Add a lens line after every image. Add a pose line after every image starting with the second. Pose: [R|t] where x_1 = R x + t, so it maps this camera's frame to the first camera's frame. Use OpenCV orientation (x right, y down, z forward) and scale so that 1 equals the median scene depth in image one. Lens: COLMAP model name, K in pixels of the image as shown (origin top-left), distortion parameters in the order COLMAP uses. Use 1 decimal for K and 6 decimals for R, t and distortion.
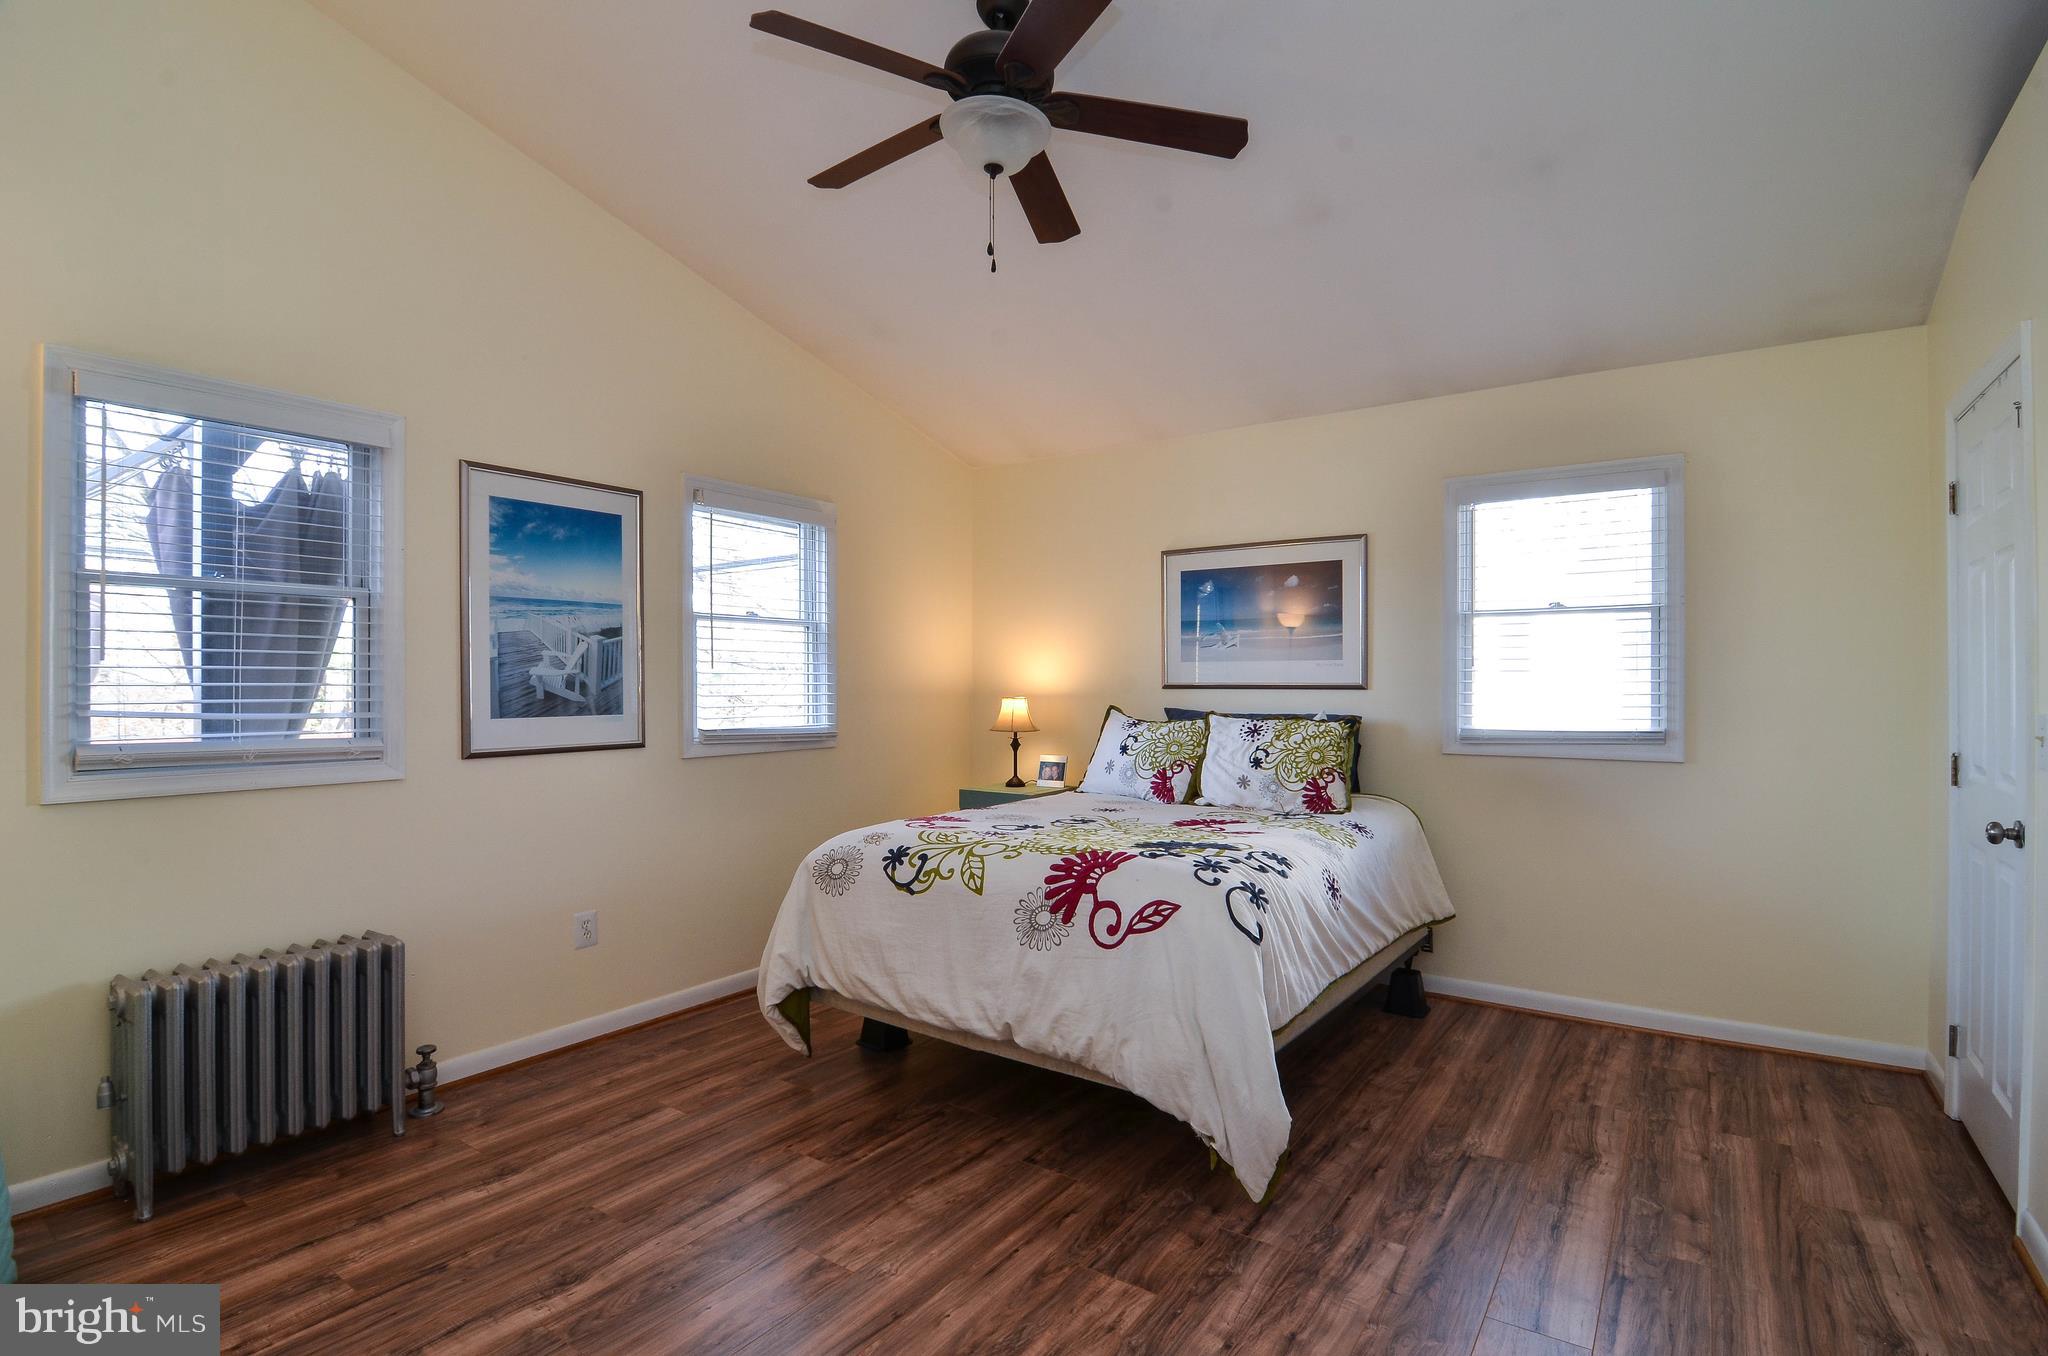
lens RADIAL K [[978.8, 0, 1034.4], [0, 978.8, 677.0], [0, 0, 1]] dist [-0.010669, -0.007766]
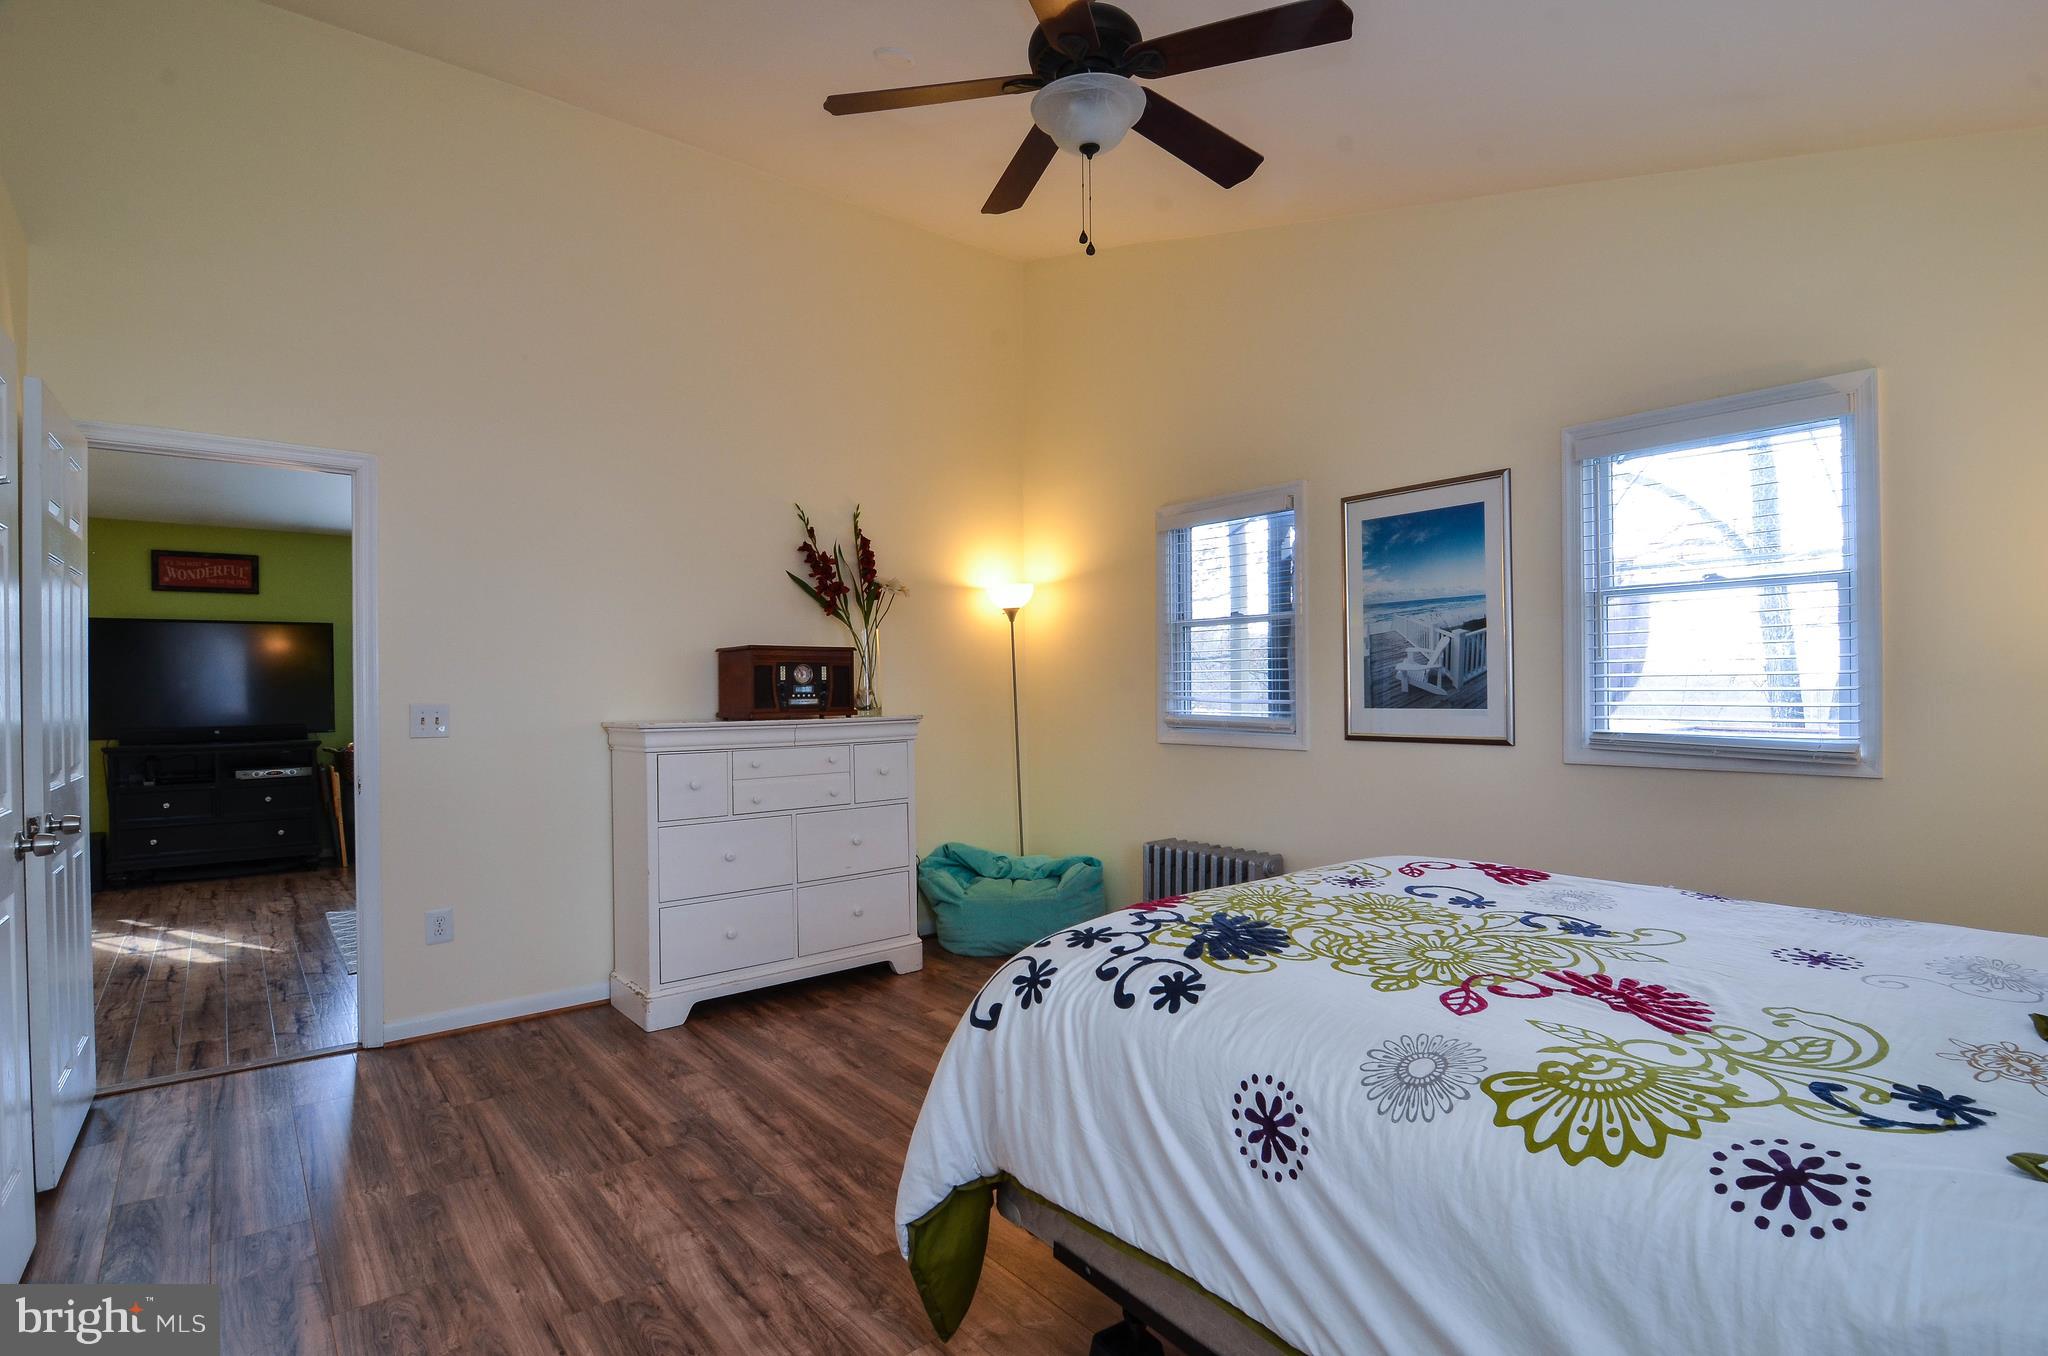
lens RADIAL K [[978.8, 0, 1027.4], [0, 978.8, 687.6], [0, 0, 1]] dist [-0.010669, -0.007766]
pose [[-0.263305, 0.006361, -0.964692, 0.667237], [0.017351, 0.999848, 0.001857, 0.008082], [0.964557, -0.016249, -0.263375, 0.874135]]
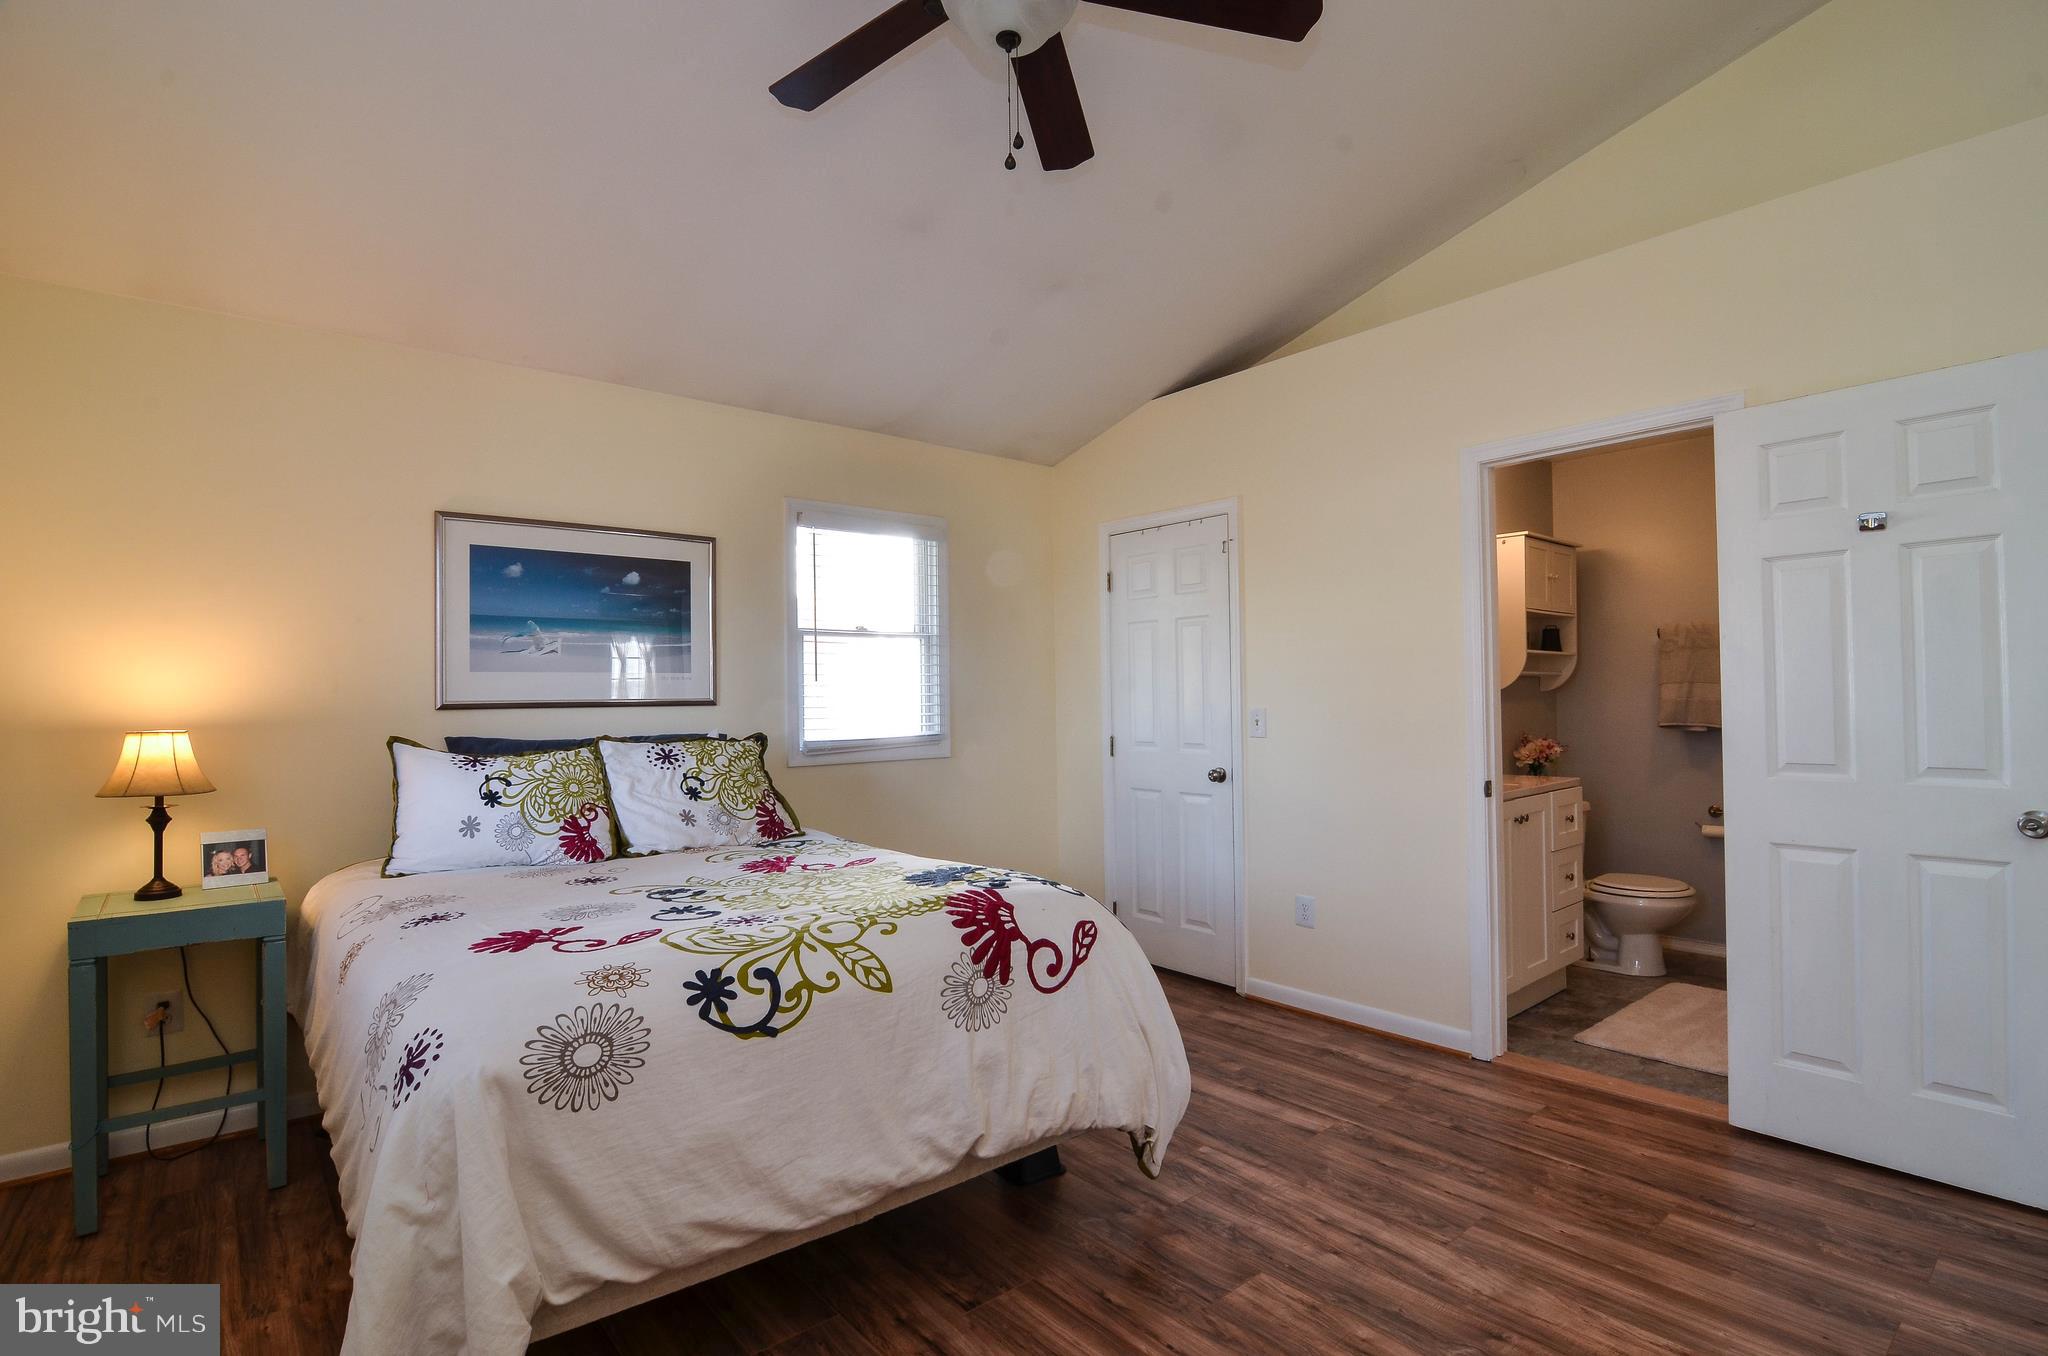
lens RADIAL K [[978.8, 0, 1015.8], [0, 978.8, 680.0], [0, 0, 1]] dist [-0.010669, -0.007766]
pose [[0.269476, 0.013267, 0.962916, -0.582247], [0.007079, 0.999851, -0.015757, 0.006322], [-0.962981, 0.011062, 0.269342, 0.581729]]
